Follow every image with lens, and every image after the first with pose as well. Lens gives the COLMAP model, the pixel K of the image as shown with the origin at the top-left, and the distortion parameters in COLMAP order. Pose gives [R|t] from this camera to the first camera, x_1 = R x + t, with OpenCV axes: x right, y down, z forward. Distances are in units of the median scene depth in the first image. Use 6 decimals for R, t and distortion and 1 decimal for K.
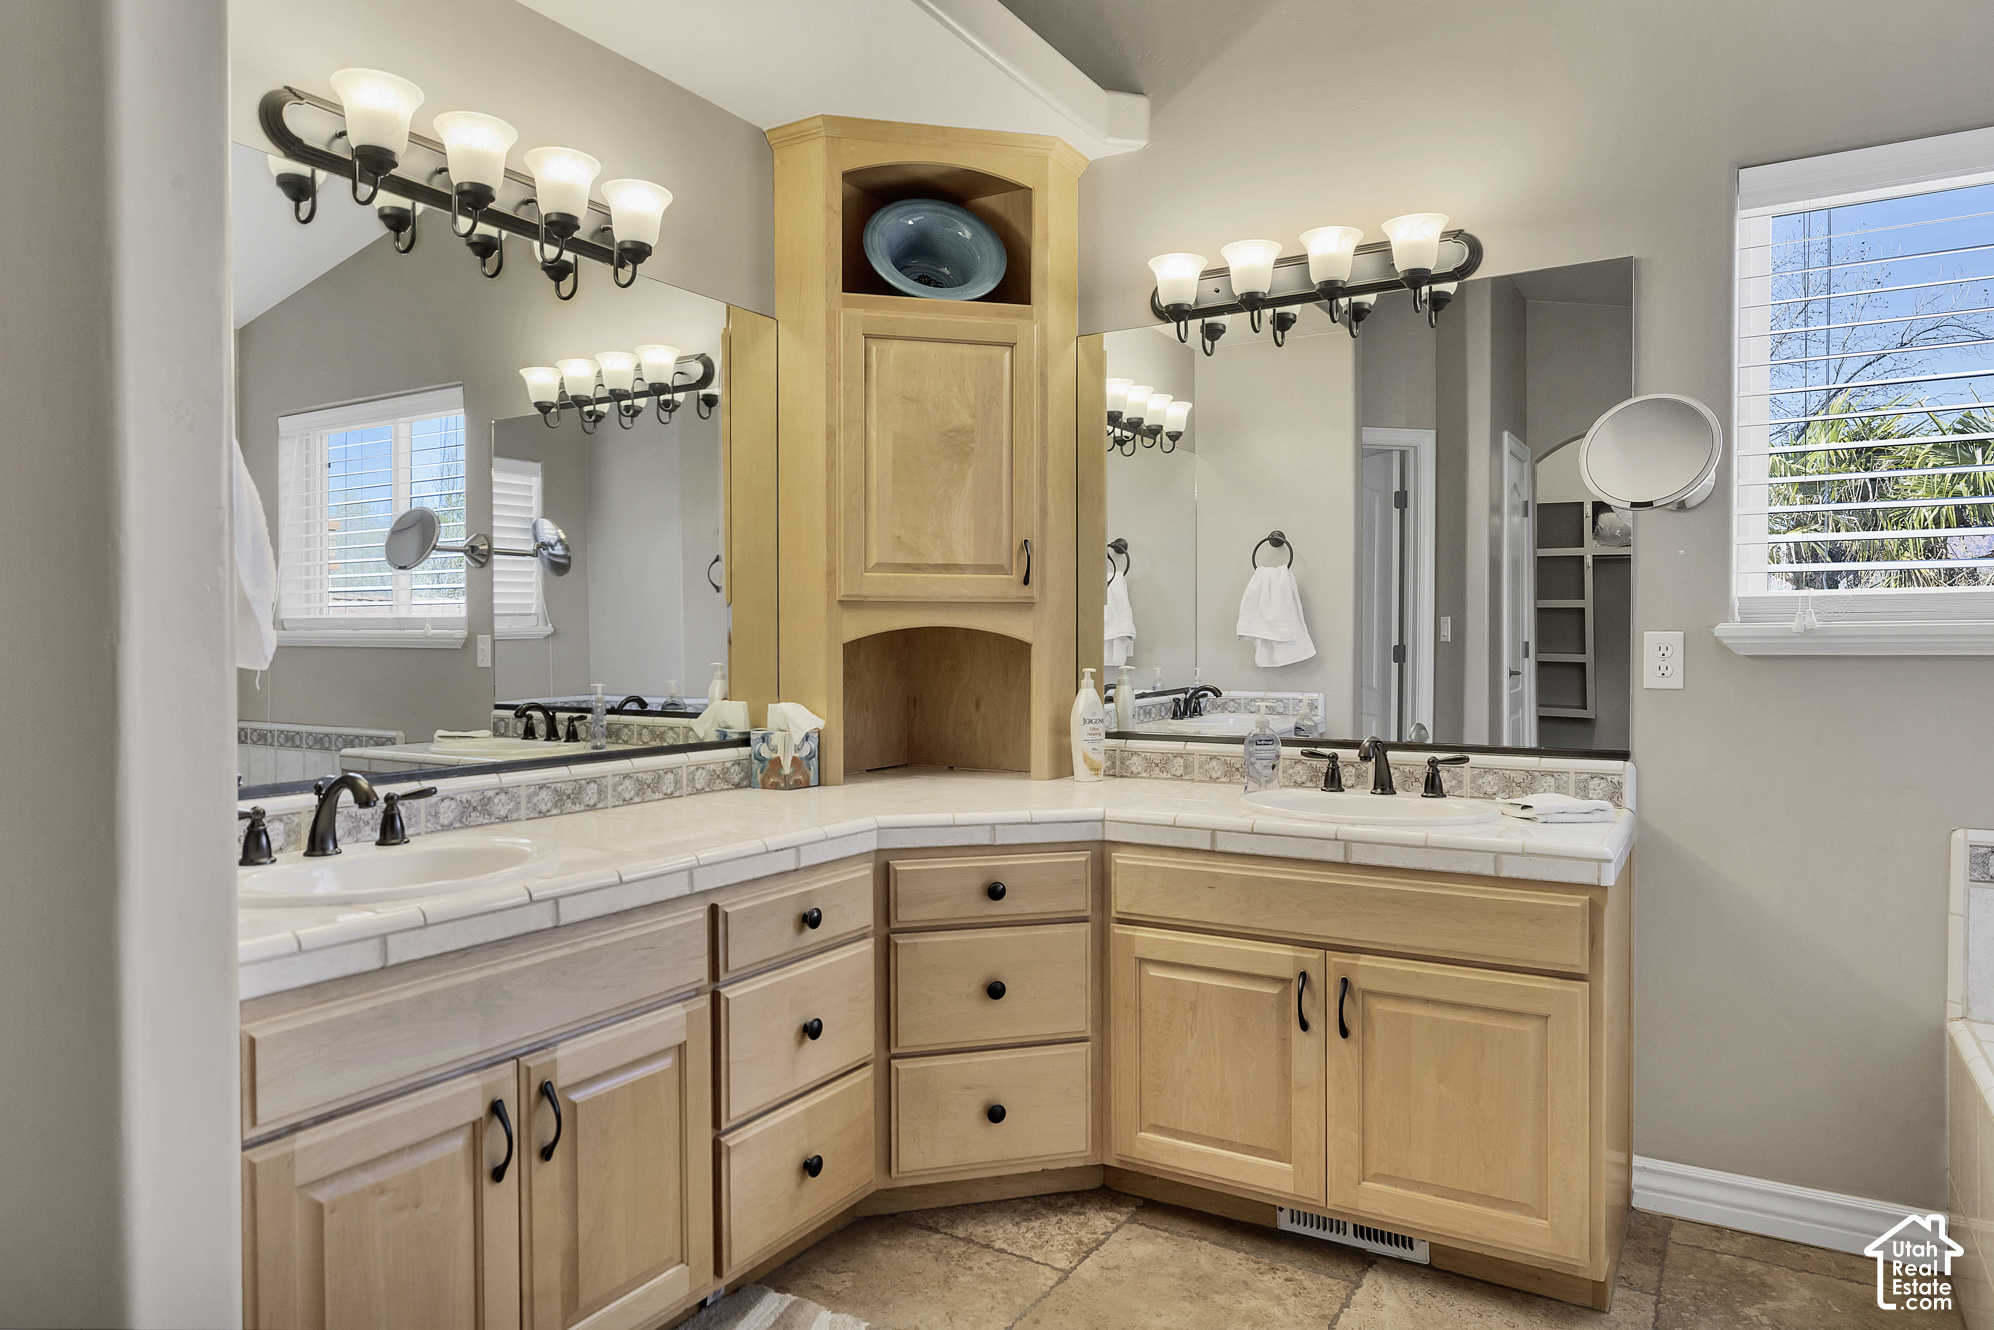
lens RADIAL K [[1246.9, 0, 999.1], [0, 1246.9, 657.1], [0, 0, 1]] dist [0.001027, 0.000540]
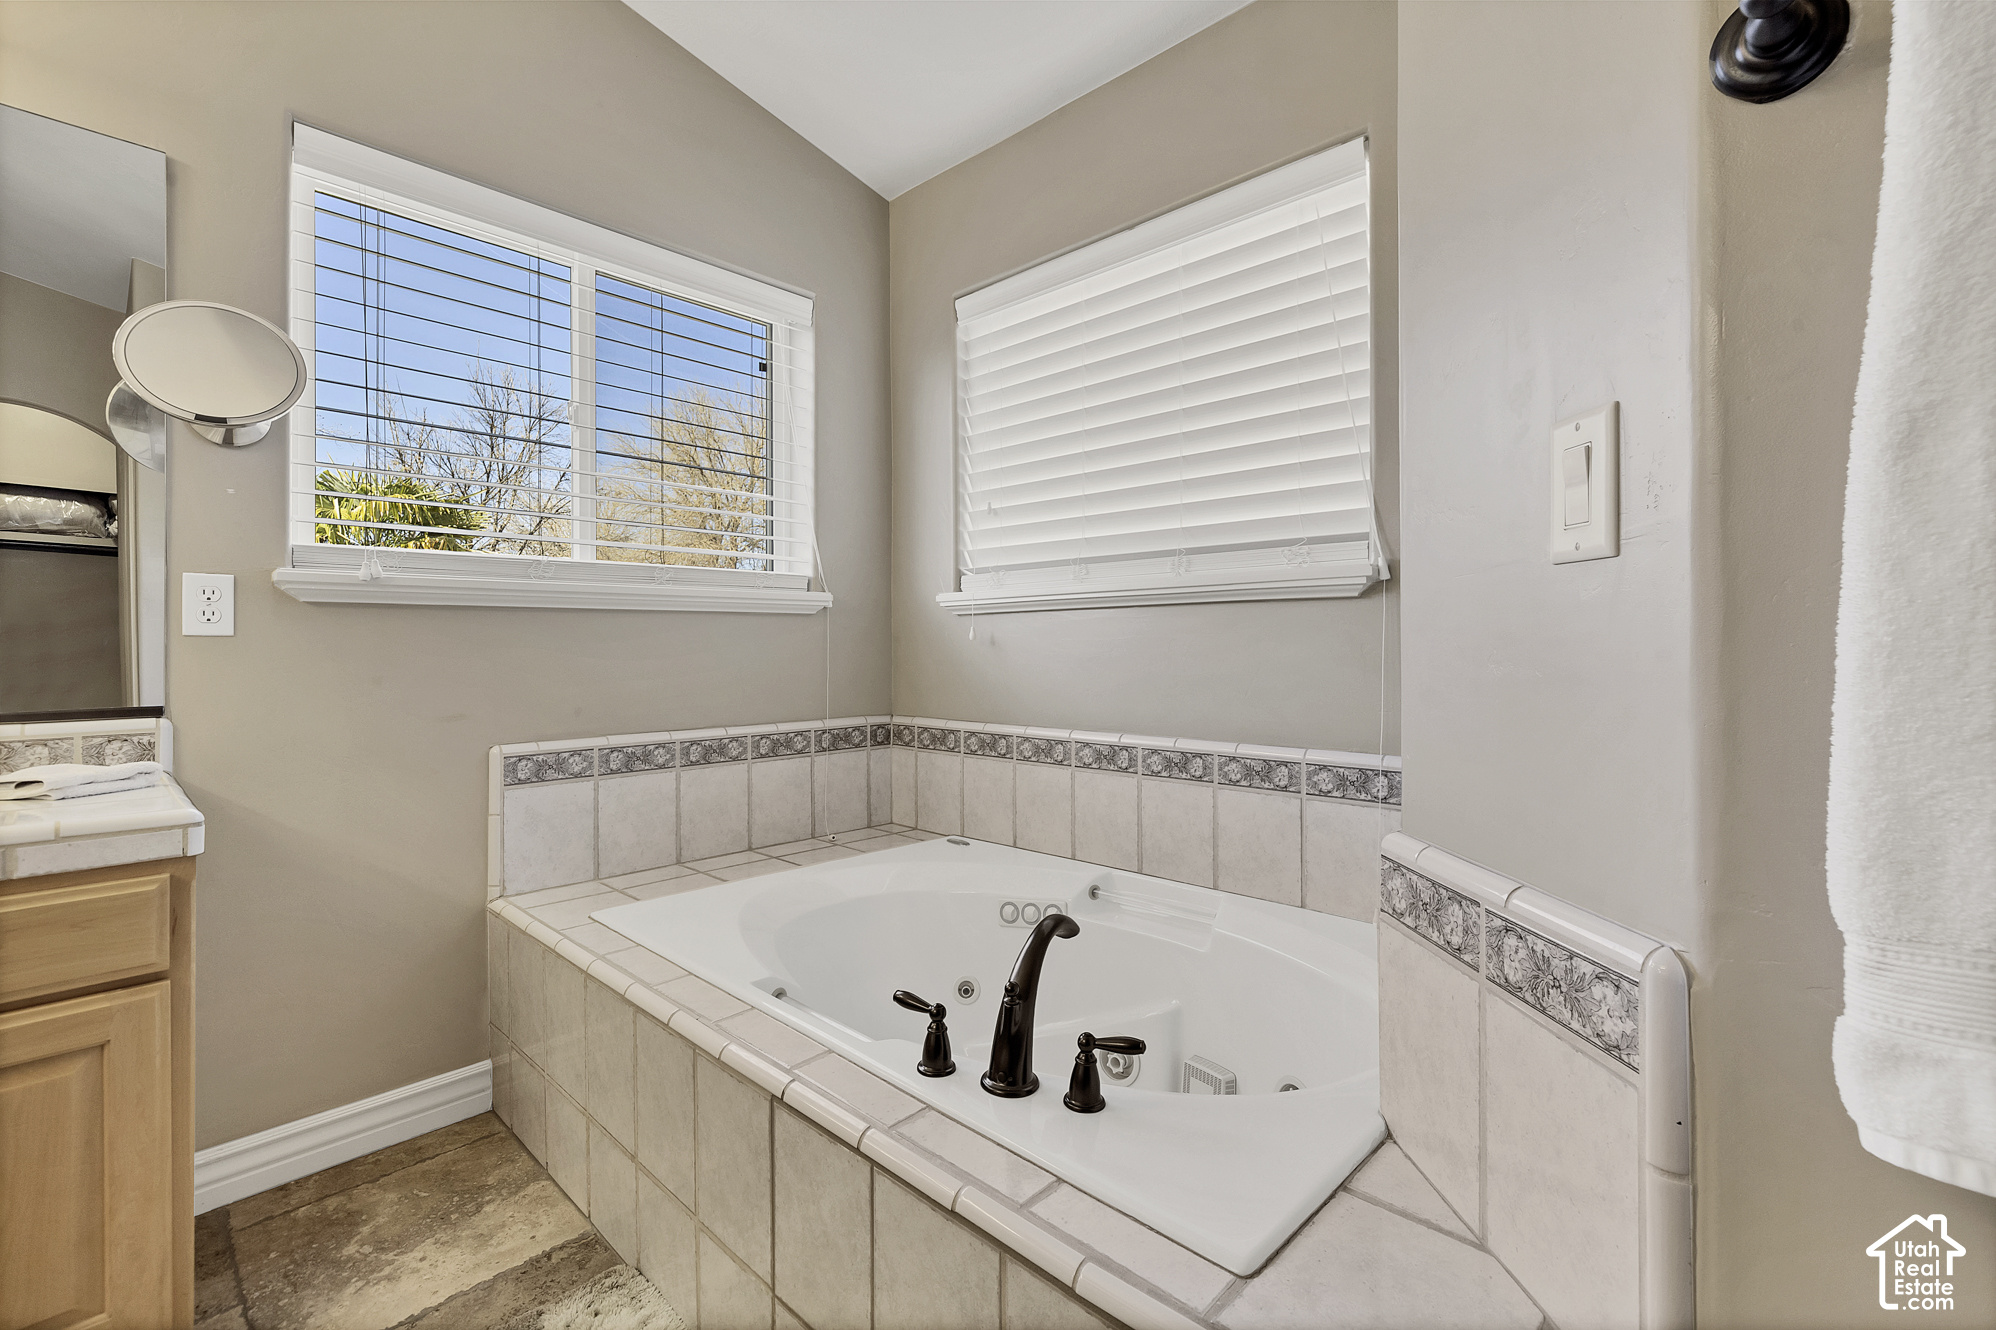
lens RADIAL K [[862.4, 0, 1004.9], [0, 862.4, 644.9], [0, 0, 1]] dist [0.003477, 0.000039]
pose [[0.206429, 0.004303, 0.978452, 0.029806], [0.015653, 0.999848, -0.007699, 0.051905], [-0.978336, 0.016905, 0.206330, 0.322921]]
